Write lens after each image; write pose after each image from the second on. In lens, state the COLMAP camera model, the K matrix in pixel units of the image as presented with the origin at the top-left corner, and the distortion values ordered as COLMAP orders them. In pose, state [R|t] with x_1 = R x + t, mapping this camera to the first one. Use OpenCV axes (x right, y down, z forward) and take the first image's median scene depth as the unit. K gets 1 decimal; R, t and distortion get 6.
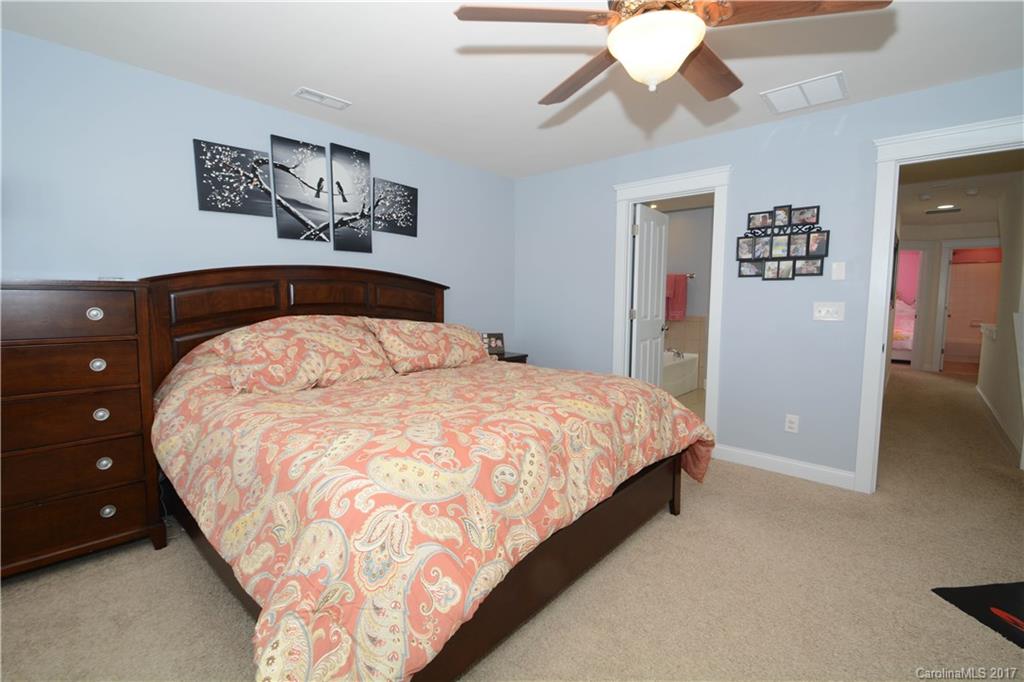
lens RADIAL K [[453.5, 0, 511.7], [0, 453.5, 340.3], [0, 0, 1]] dist [-0.000744, -0.000630]
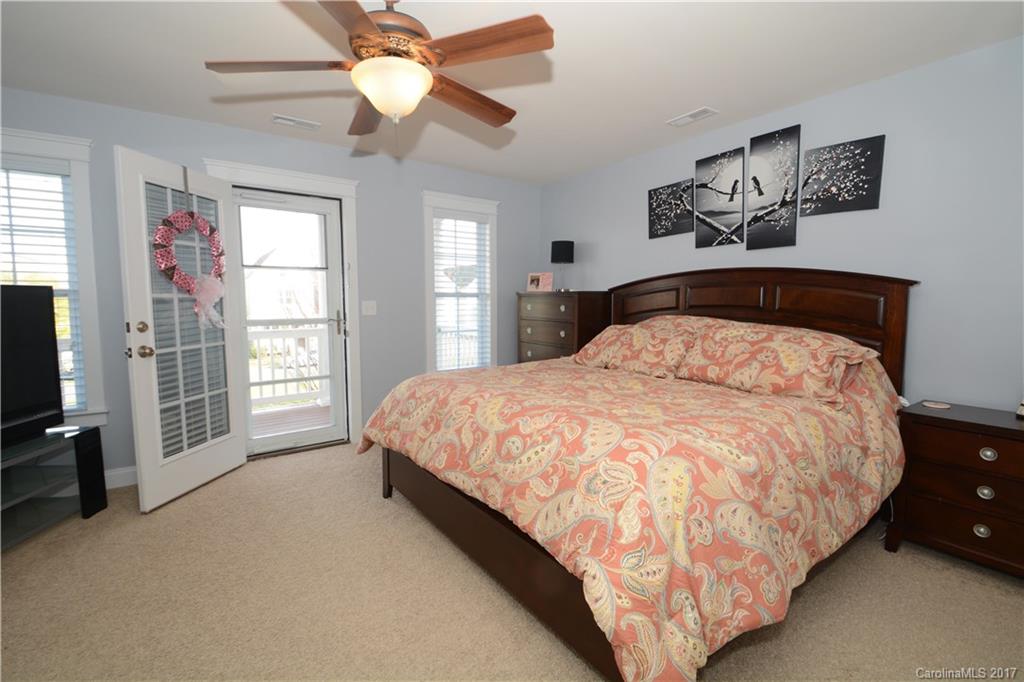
lens RADIAL K [[453.5, 0, 512.8], [0, 453.5, 338.1], [0, 0, 1]] dist [-0.000744, -0.000630]
pose [[-0.225252, 0.076338, -0.971305, 0.683493], [-0.090796, 0.990943, 0.098938, -0.066632], [0.970061, 0.110476, -0.216281, 0.770150]]
